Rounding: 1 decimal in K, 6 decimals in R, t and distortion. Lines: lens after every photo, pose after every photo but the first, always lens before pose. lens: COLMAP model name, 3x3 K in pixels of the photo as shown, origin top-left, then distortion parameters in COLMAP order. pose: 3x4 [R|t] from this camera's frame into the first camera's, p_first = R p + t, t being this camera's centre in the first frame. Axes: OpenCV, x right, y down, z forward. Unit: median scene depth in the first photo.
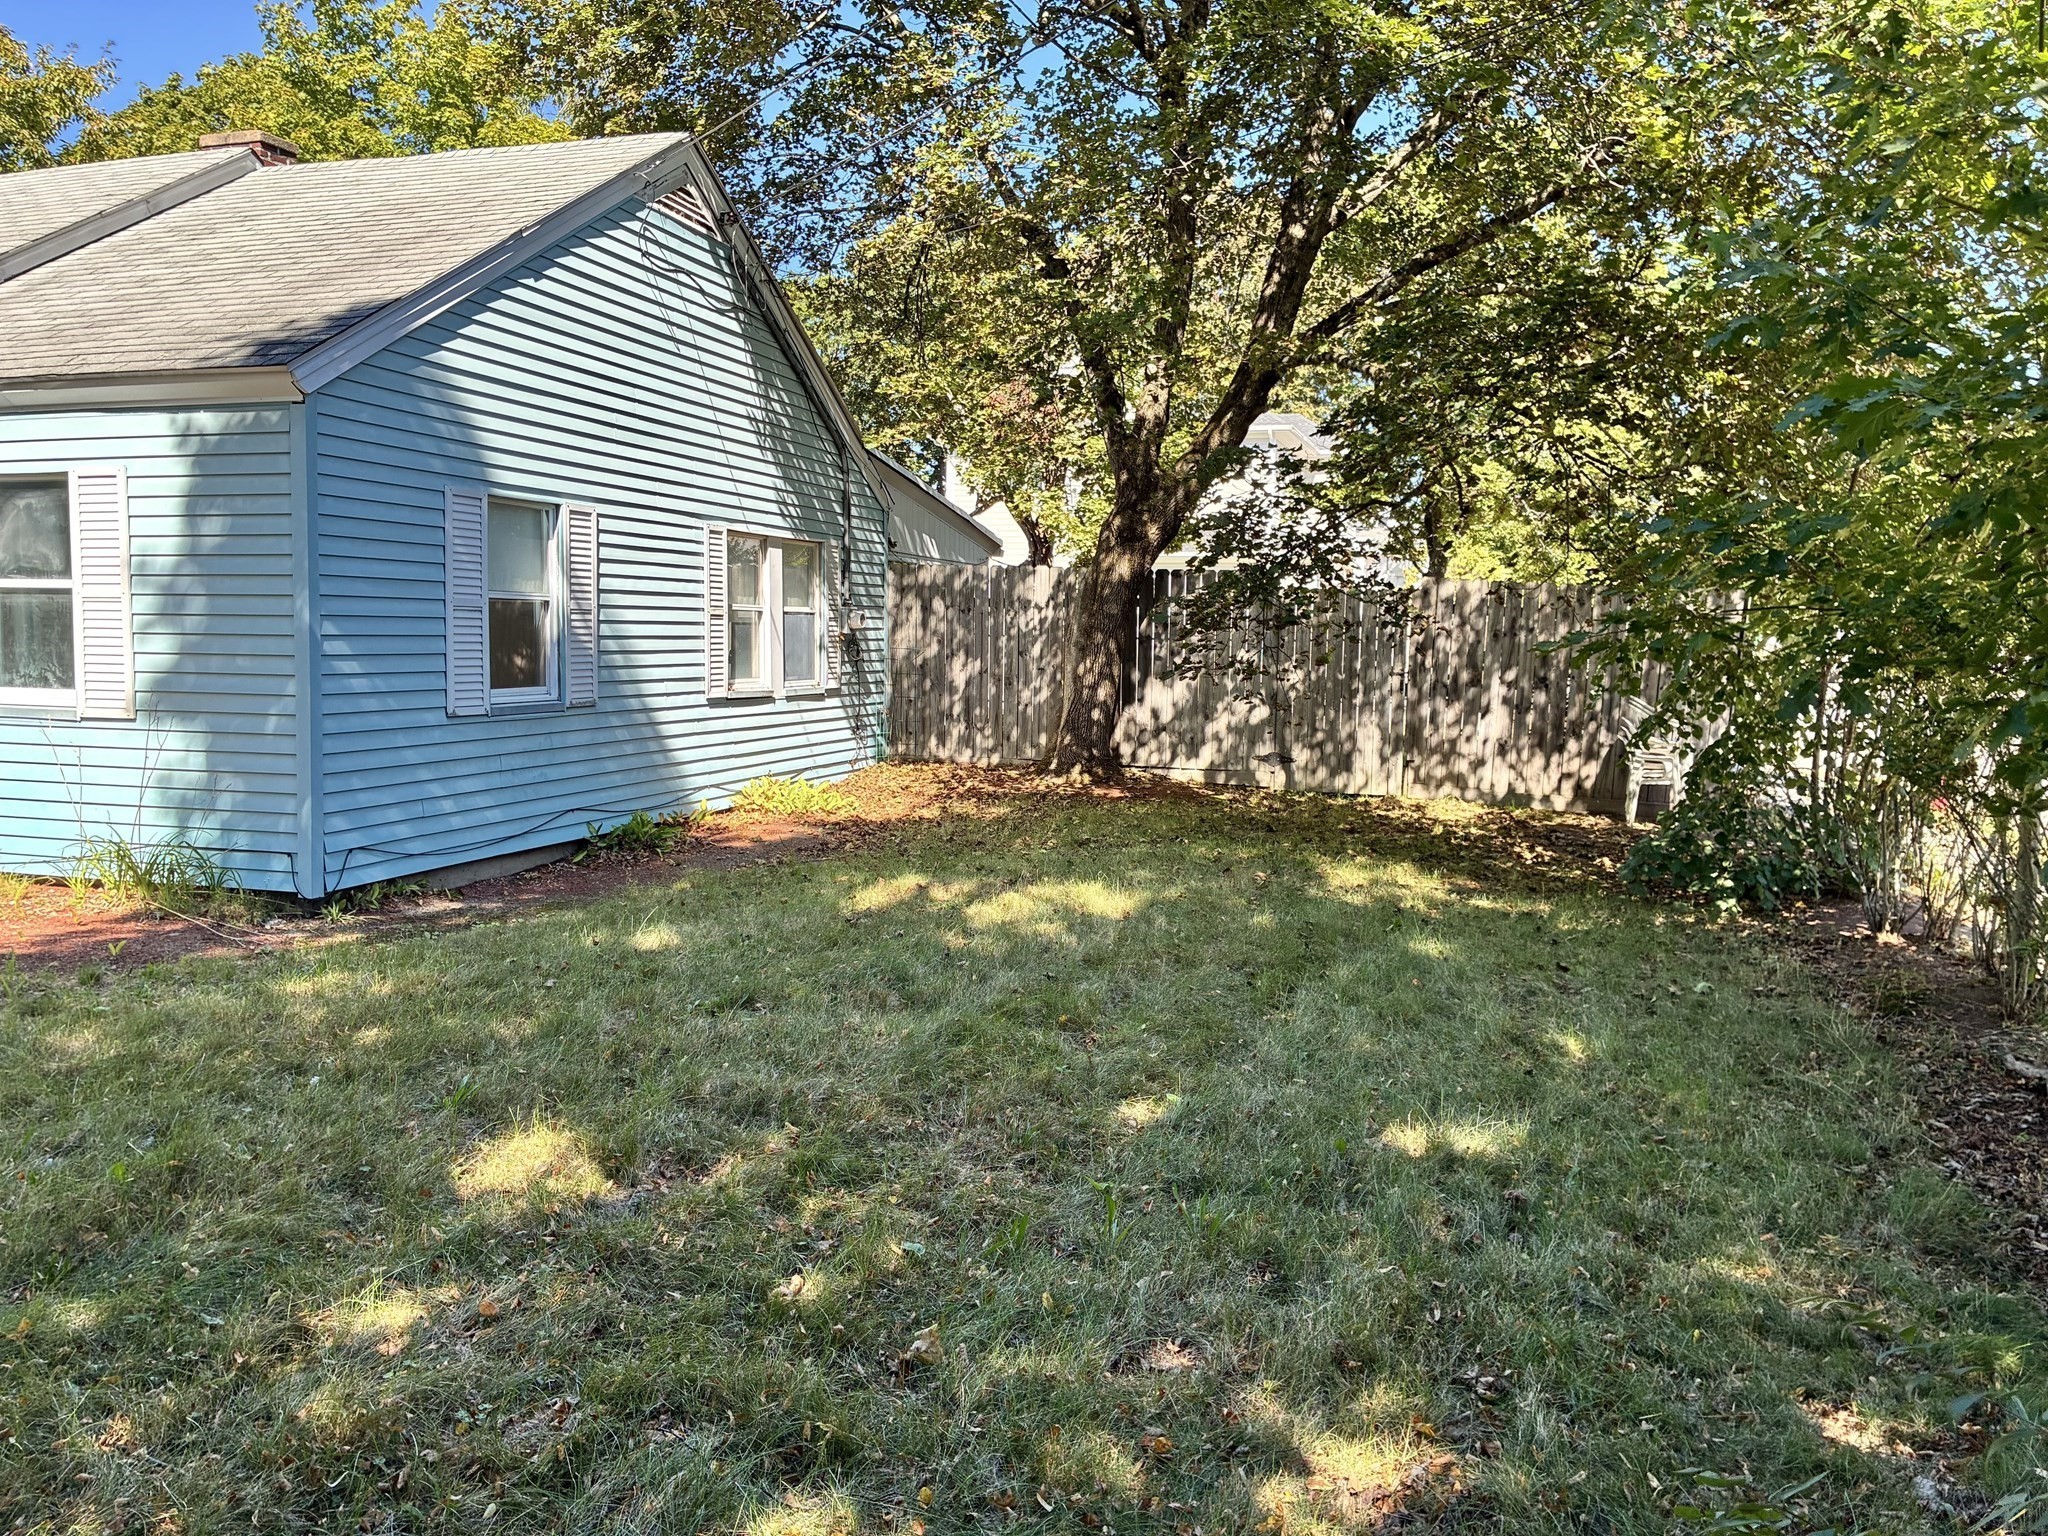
lens RADIAL K [[1553.4, 0, 1029.6], [0, 1553.4, 744.3], [0, 0, 1]] dist [0.011708, -0.001743]
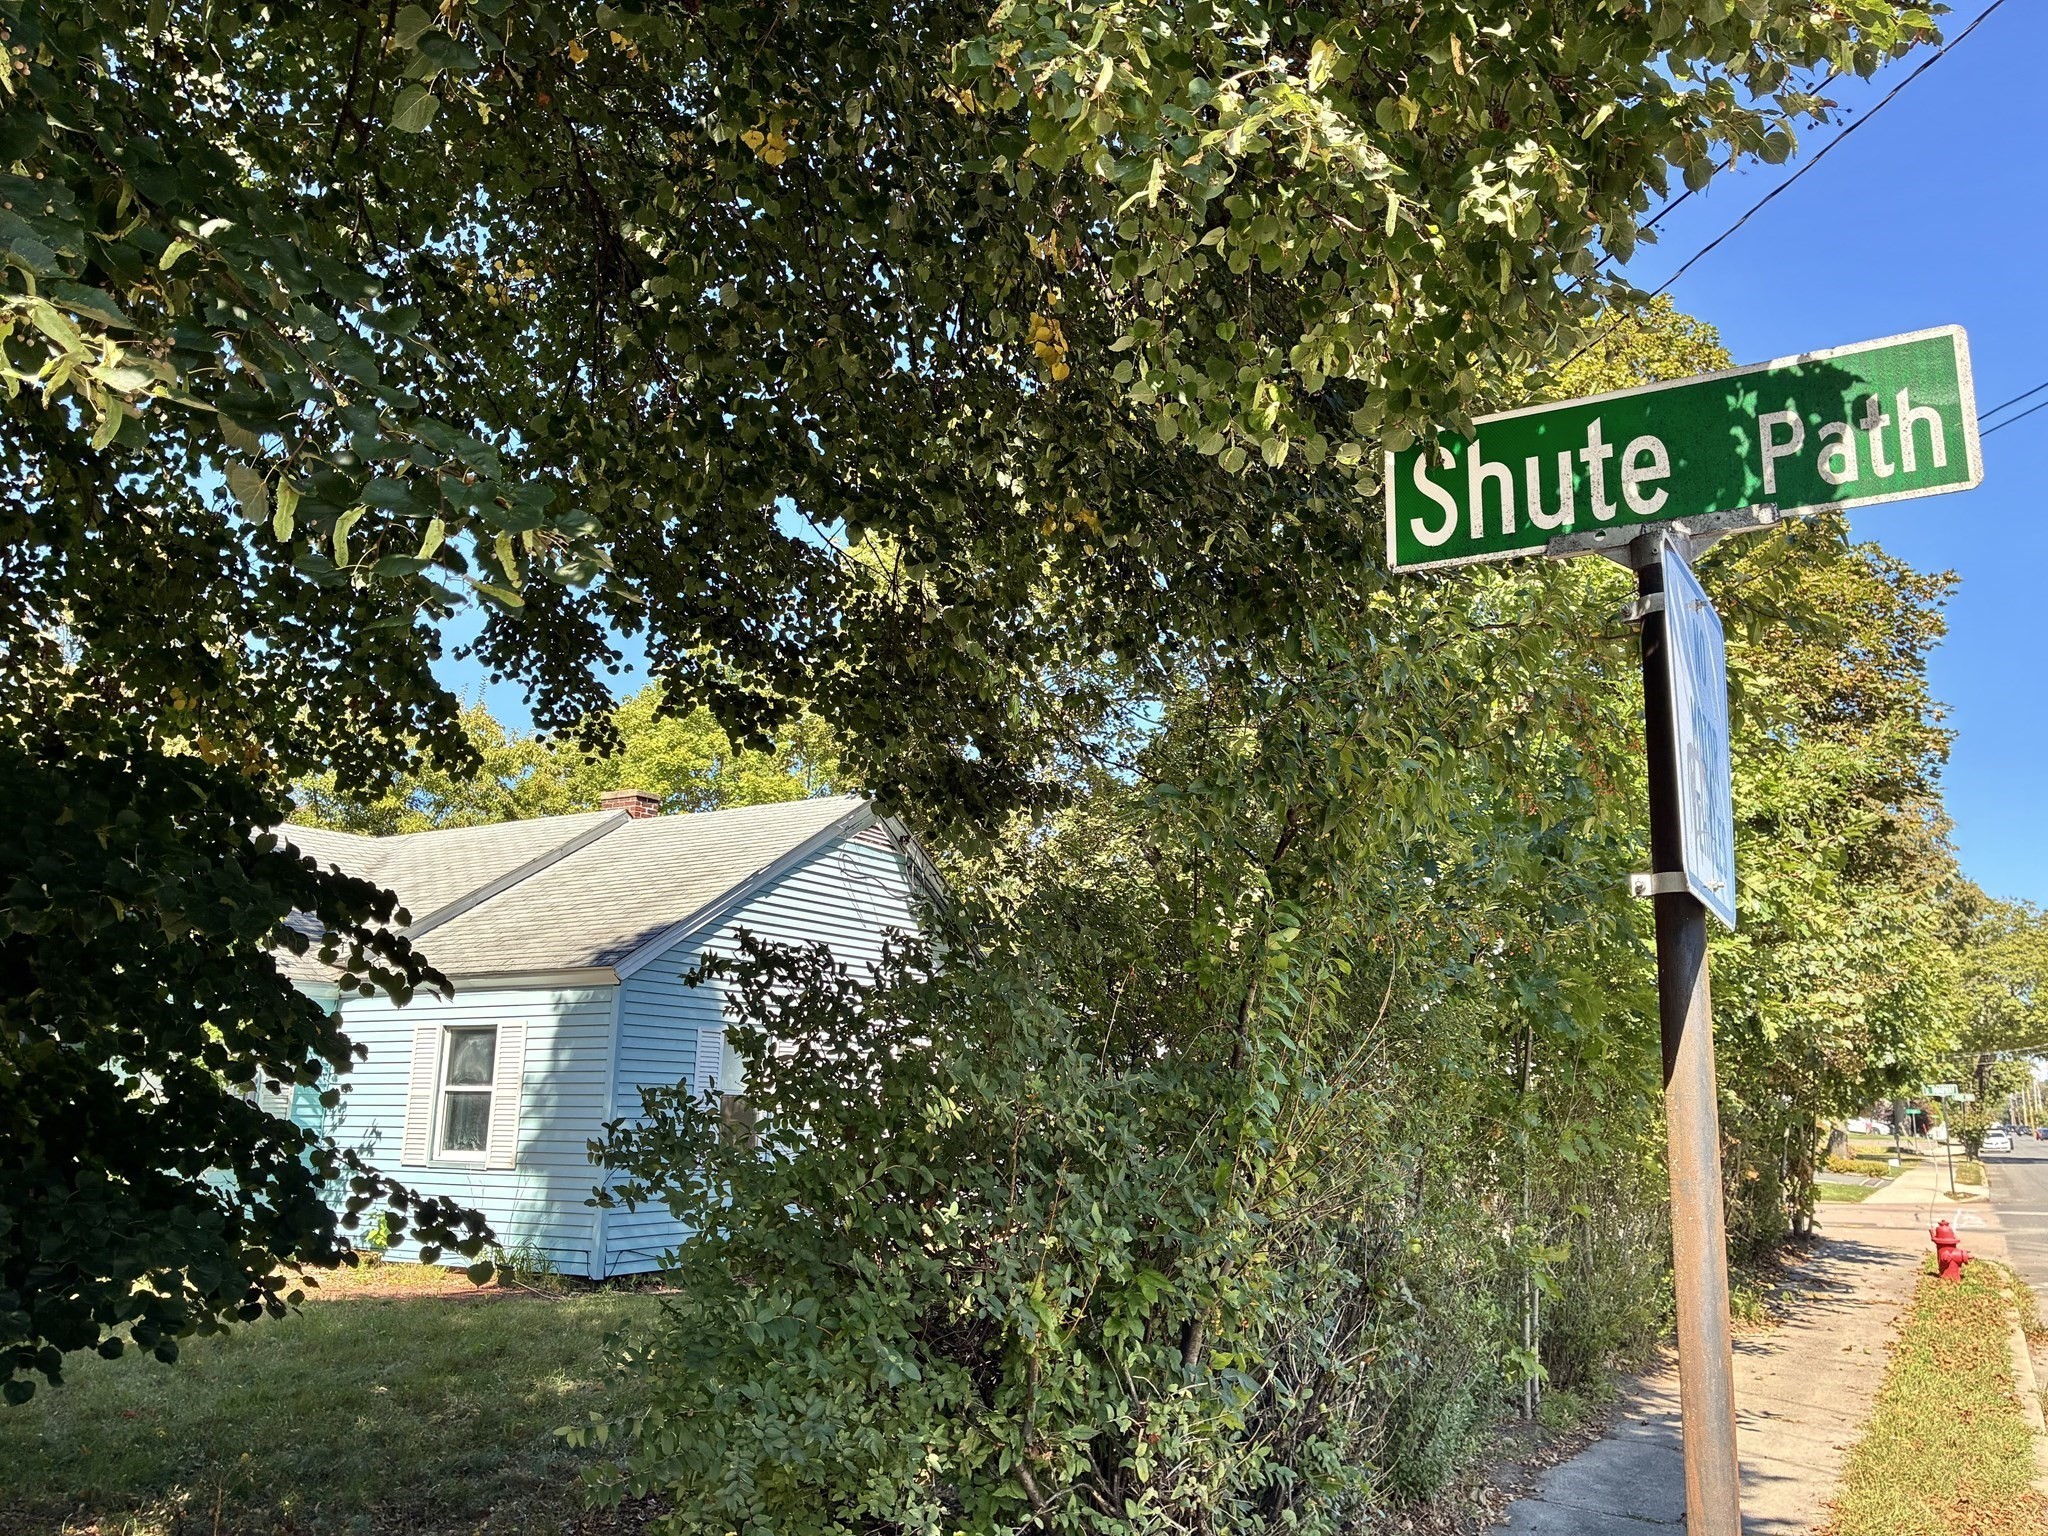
lens RADIAL K [[1553.4, 0, 1029.6], [0, 1553.4, 744.3], [0, 0, 1]] dist [0.011708, -0.001743]
pose [[0.973656, -0.053507, -0.221653, 0.387337], [-0.015359, 0.954481, -0.297878, 0.039680], [0.227502, 0.293435, 0.928514, -0.606327]]
